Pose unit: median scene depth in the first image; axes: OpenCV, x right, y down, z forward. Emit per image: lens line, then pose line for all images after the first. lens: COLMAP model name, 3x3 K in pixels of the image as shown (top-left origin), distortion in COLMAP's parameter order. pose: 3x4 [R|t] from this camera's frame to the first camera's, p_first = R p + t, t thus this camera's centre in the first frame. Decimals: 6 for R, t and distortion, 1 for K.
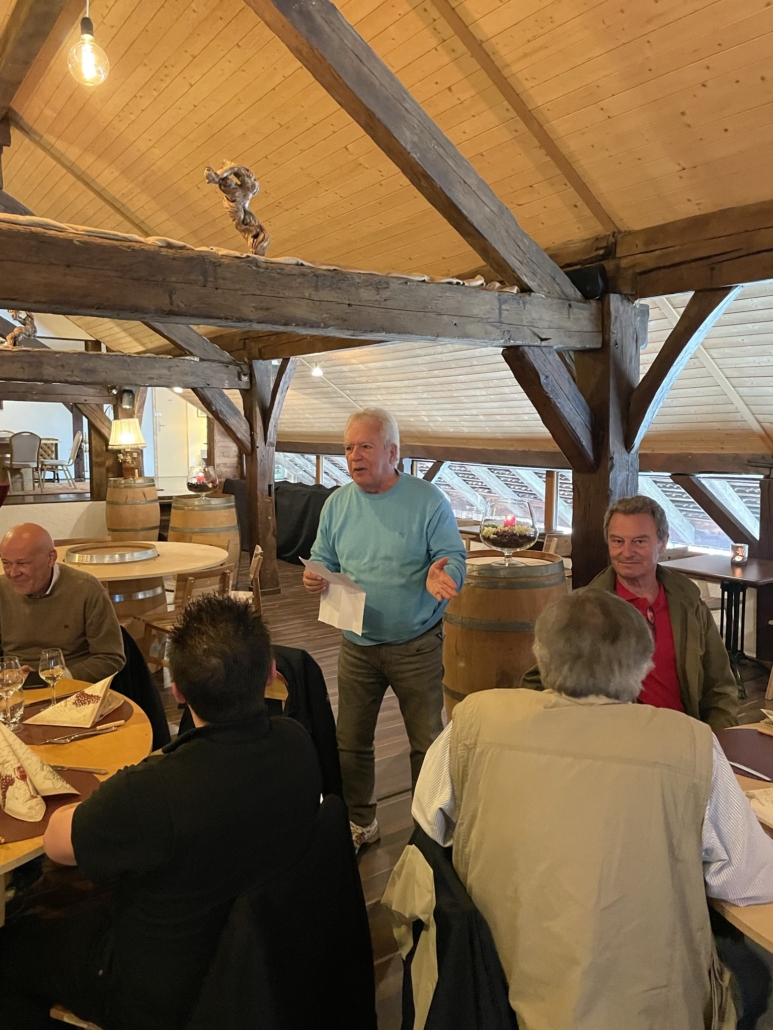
lens RADIAL K [[785.6, 0, 398.8], [0, 785.6, 516.5], [0, 0, 1]] dist [0.088904, -0.113693]
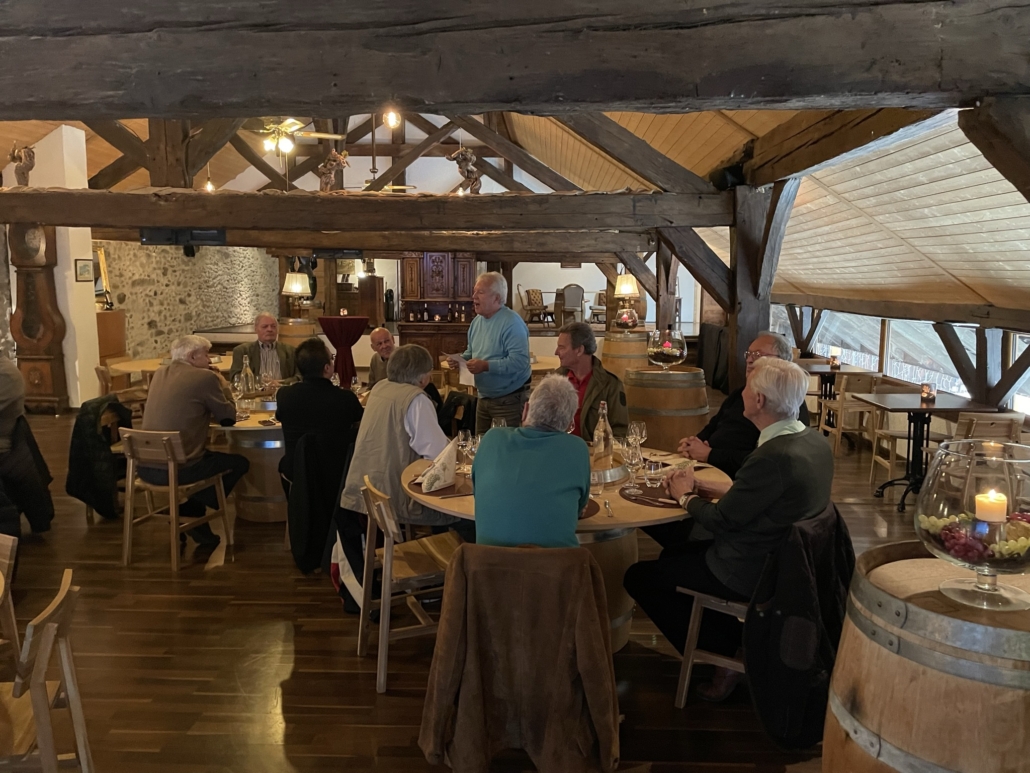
lens RADIAL K [[785.6, 0, 519.9], [0, 785.6, 376.9], [0, 0, 1]] dist [0.088904, -0.113693]
pose [[0.789381, 0.073152, -0.609529, 0.830772], [-0.066431, 0.997224, 0.033648, 0.034772], [0.610298, 0.013931, 0.792049, -0.337978]]
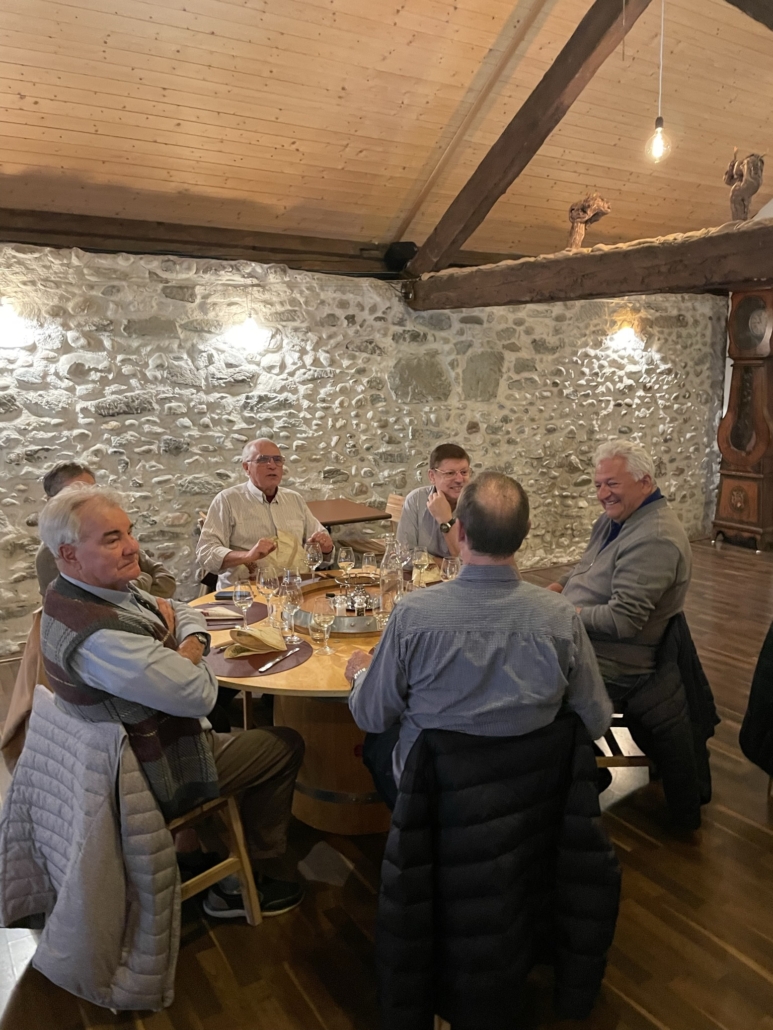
lens RADIAL K [[845.6, 0, 382.3], [0, 845.6, 513.5], [0, 0, 1]] dist [0.030808, -0.001667]
pose [[-0.050805, 0.152022, -0.987071, 0.288018], [-0.096635, 0.982961, 0.156363, 0.012352], [0.994022, 0.103330, -0.035248, -0.102512]]
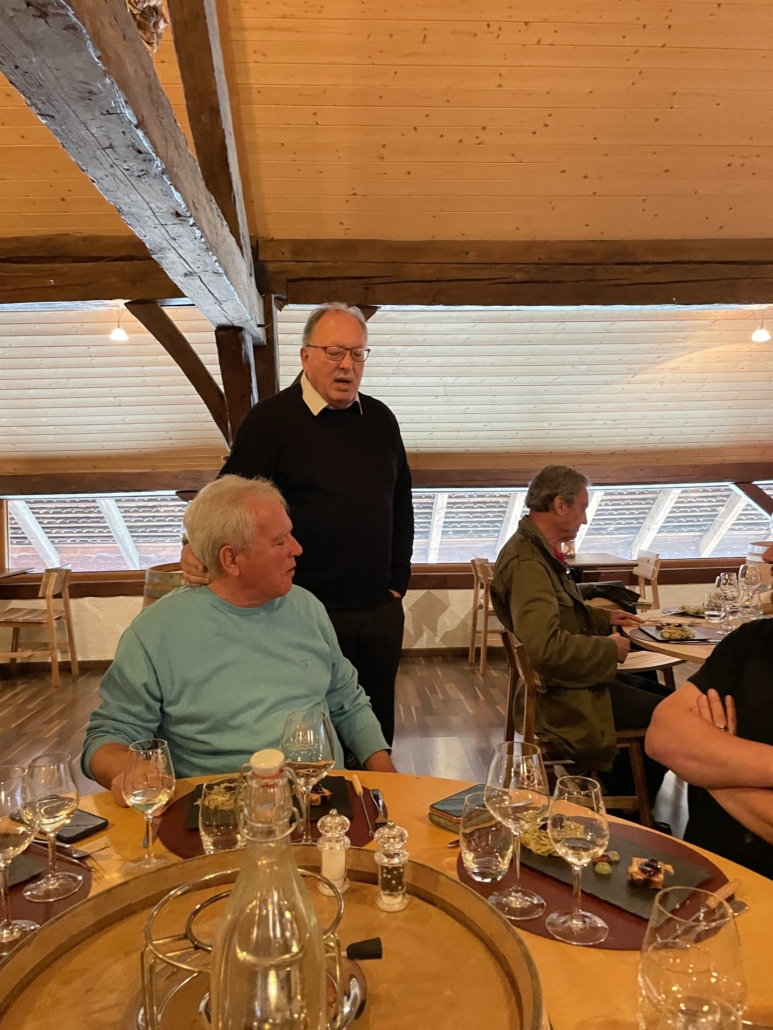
lens RADIAL K [[785.6, 0, 386.8], [0, 785.6, 513.3], [0, 0, 1]] dist [0.088904, -0.113693]
pose [[0.543399, -0.039658, 0.838538, -0.504768], [0.109797, 0.993660, -0.024158, 0.037974], [-0.832264, 0.105197, 0.544308, 0.351708]]
